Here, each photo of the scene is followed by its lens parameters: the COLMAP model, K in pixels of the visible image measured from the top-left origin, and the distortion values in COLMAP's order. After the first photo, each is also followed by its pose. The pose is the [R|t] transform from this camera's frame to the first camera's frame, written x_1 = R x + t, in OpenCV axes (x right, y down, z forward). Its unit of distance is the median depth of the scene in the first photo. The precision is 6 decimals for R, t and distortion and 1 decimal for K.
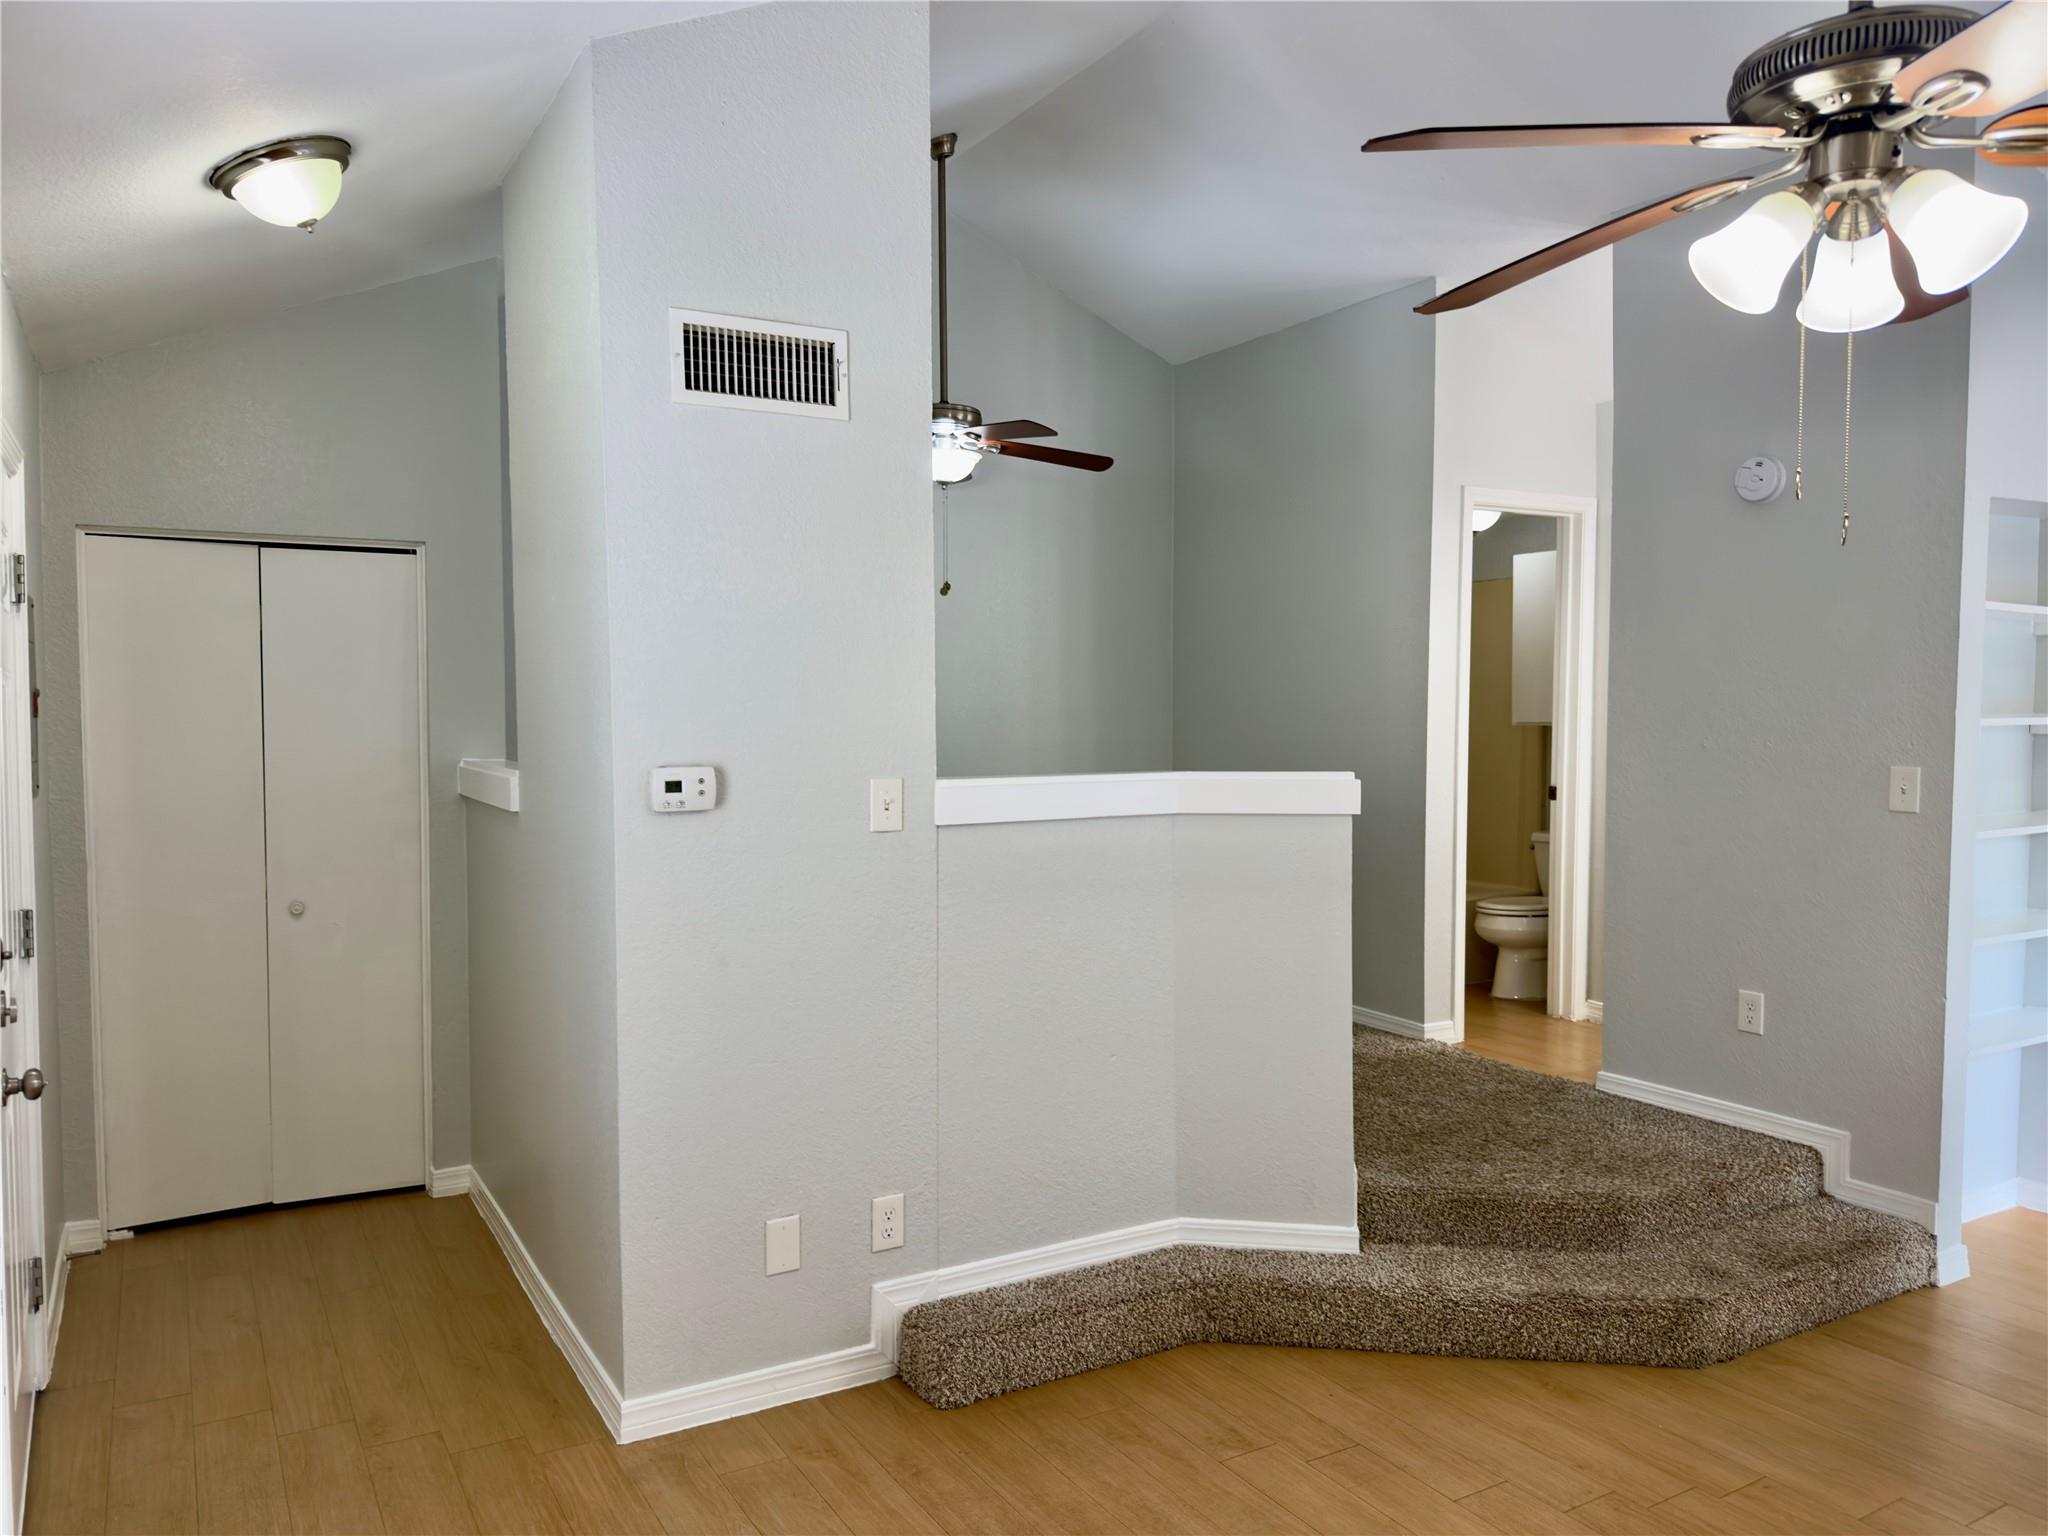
lens RADIAL K [[1471.4, 0, 1025.9], [0, 1471.4, 791.7], [0, 0, 1]] dist [0.104530, -0.133602]
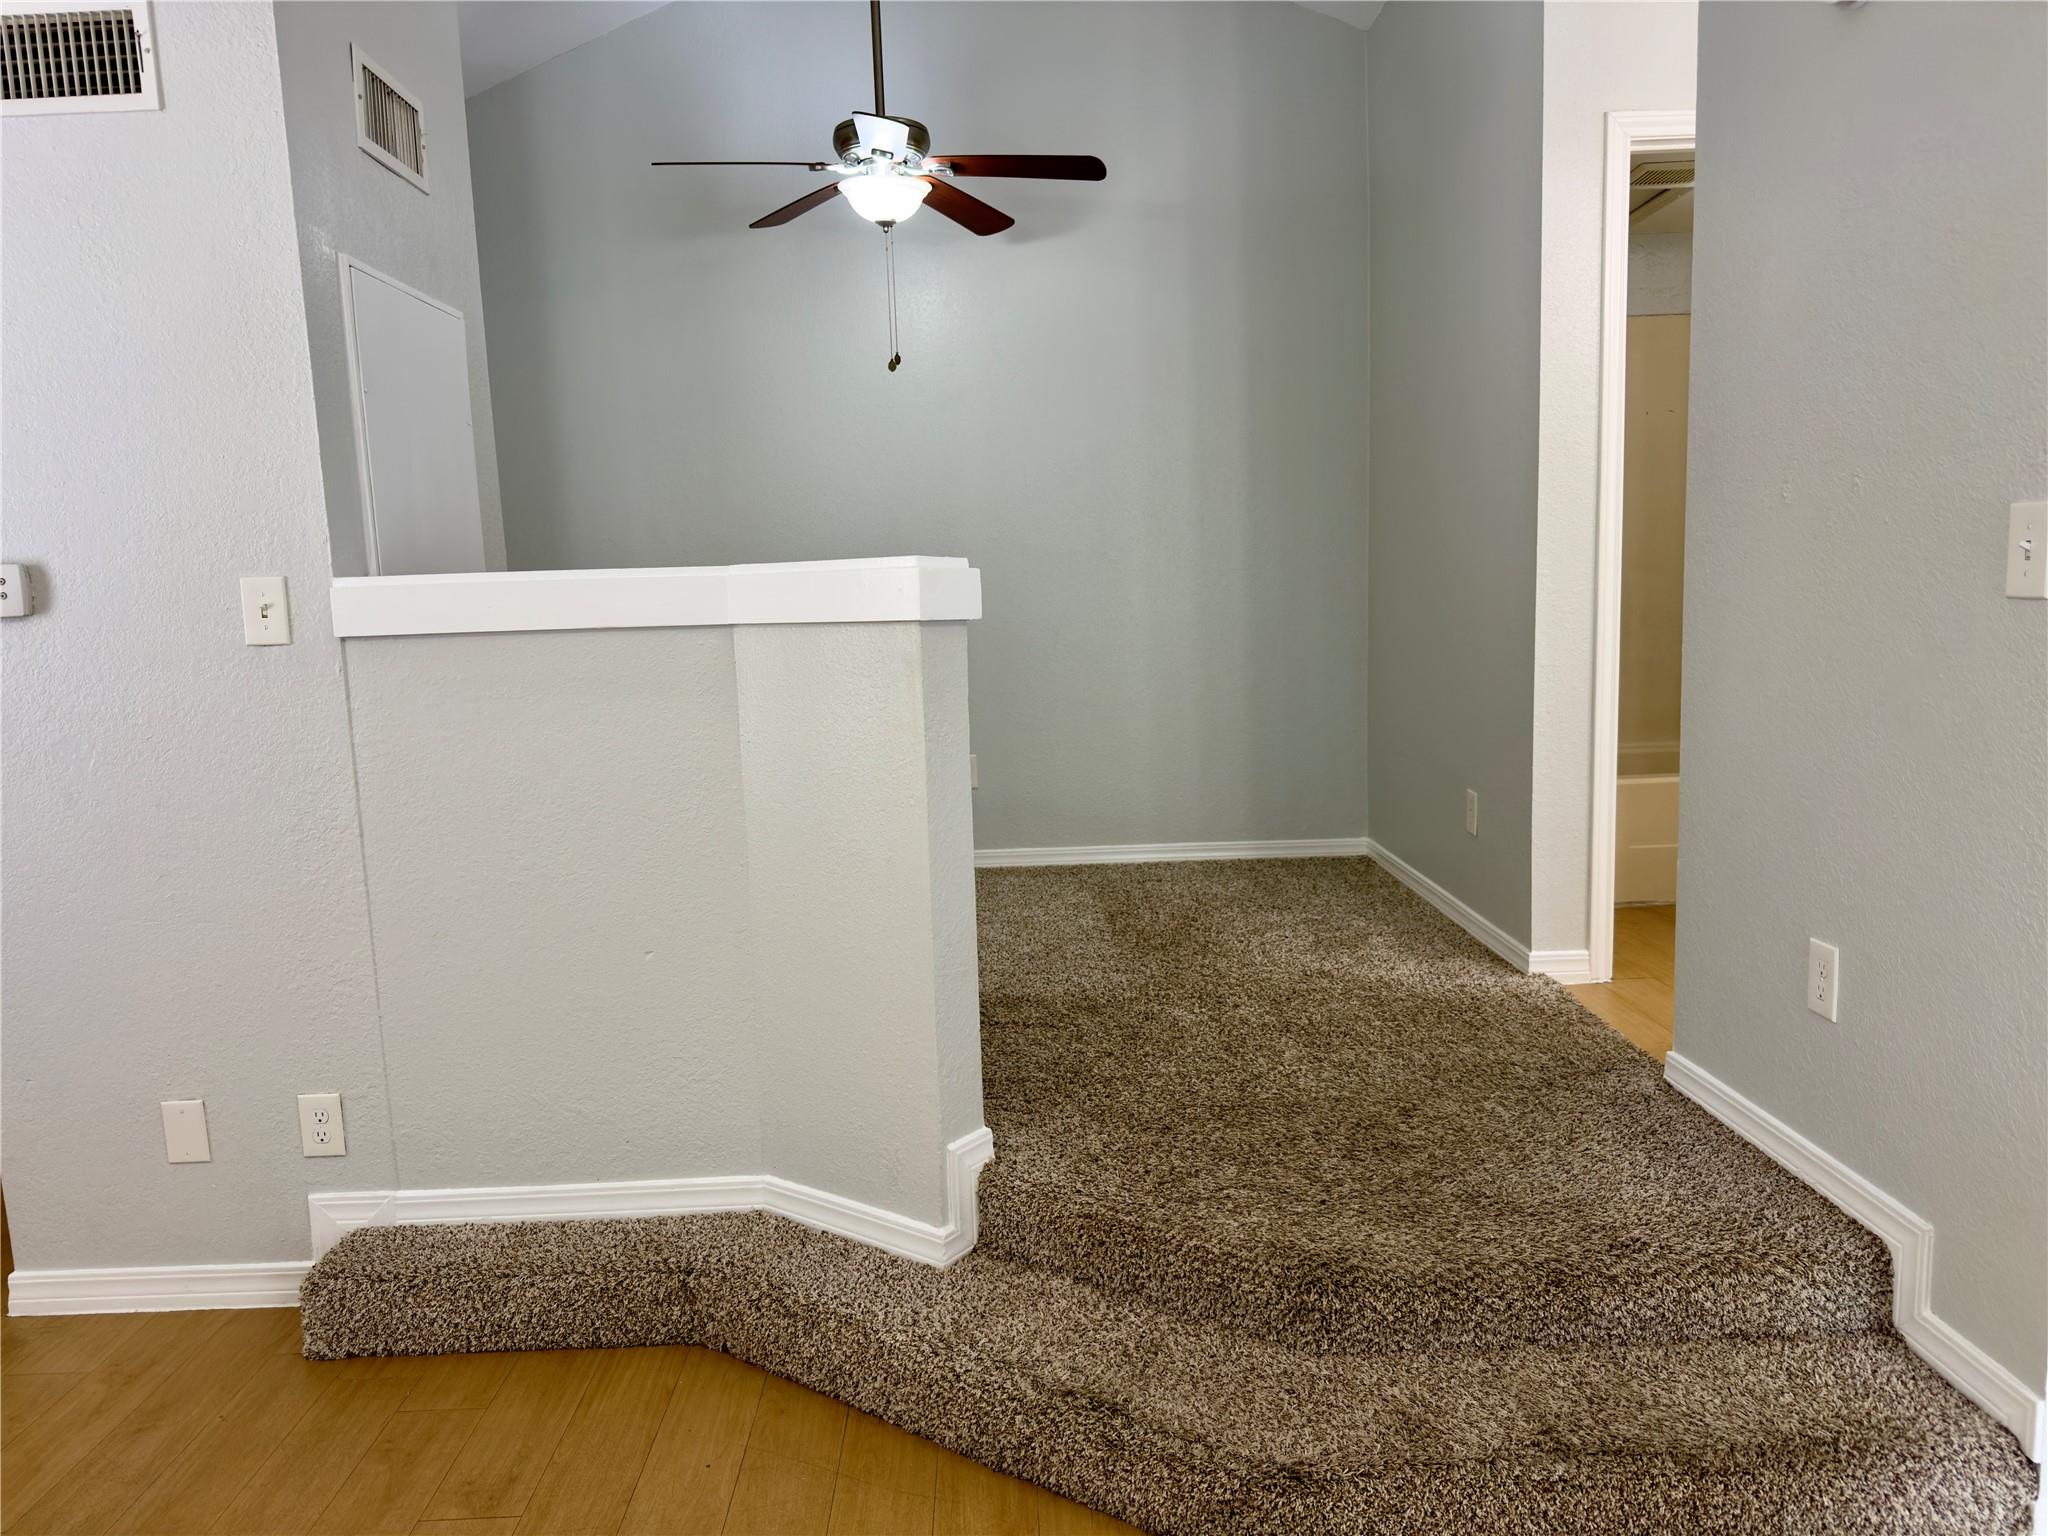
lens RADIAL K [[1450.8, 0, 1011.1], [0, 1450.8, 787.7], [0, 0, 1]] dist [0.072240, -0.079731]
pose [[0.866314, 0.039634, -0.497925, 0.608586], [0.006770, 0.995824, 0.091044, 0.032337], [0.499454, -0.082244, 0.862428, 0.485322]]
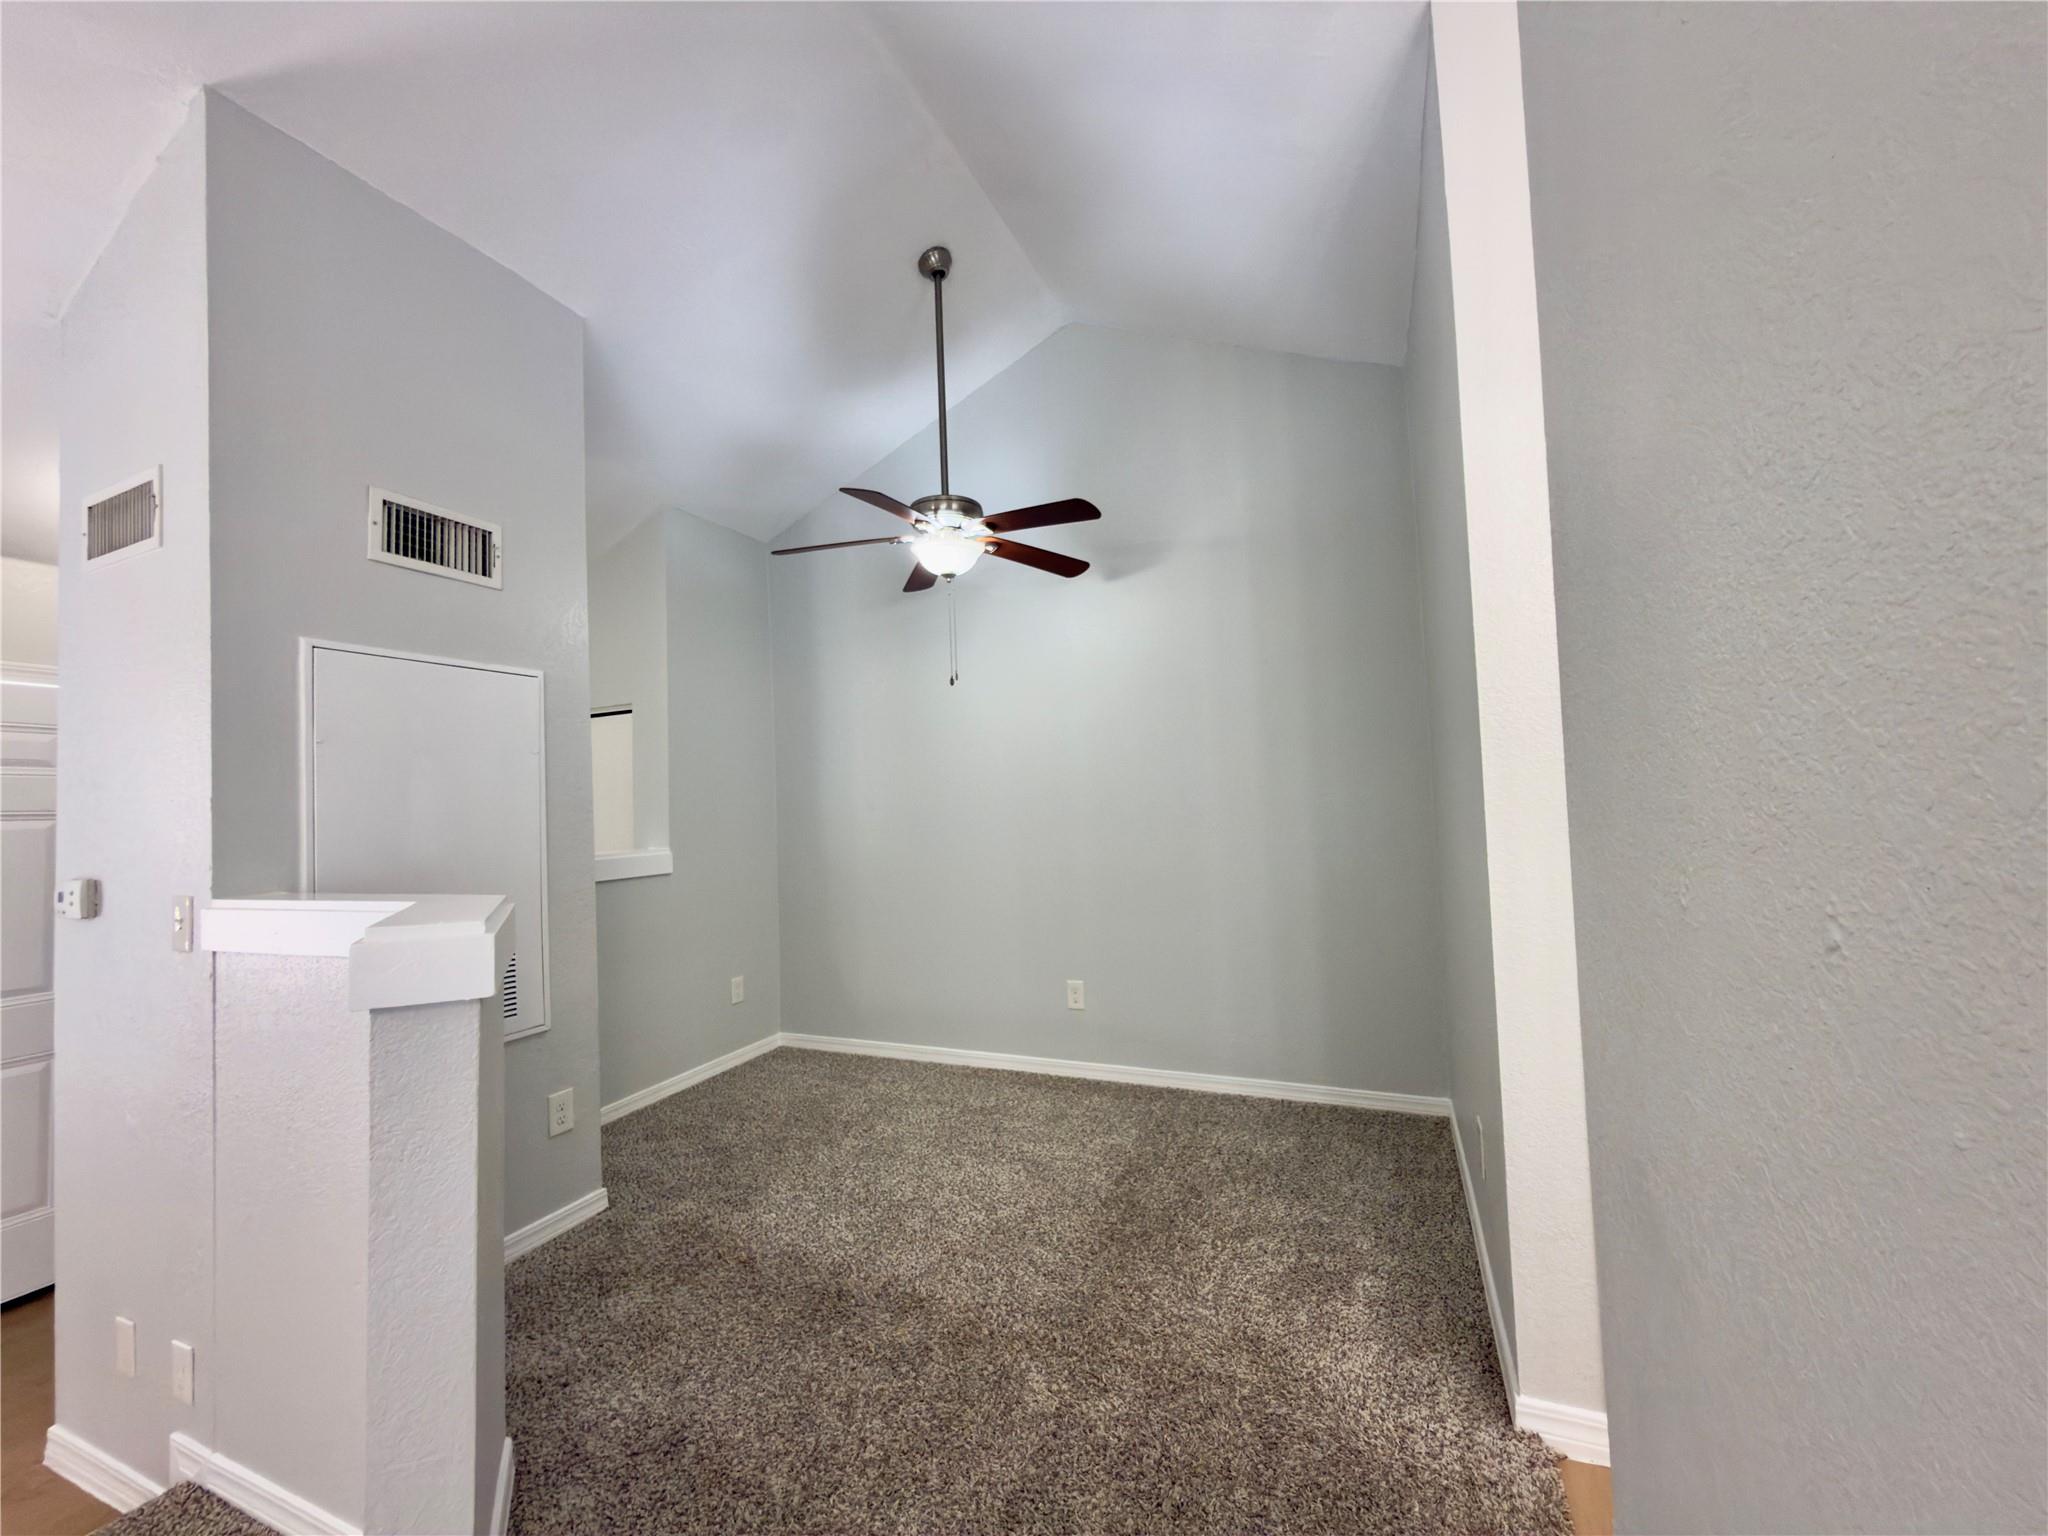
lens RADIAL K [[825.0, 0, 1024.0], [0, 825.0, 768.0], [0, 0, 1]] dist [-0.000723, -0.000360]
pose [[0.589682, -0.058579, -0.805508, 0.632986], [-0.005757, 0.997036, -0.076722, -0.050934], [0.807615, 0.049879, 0.587597, 1.060341]]
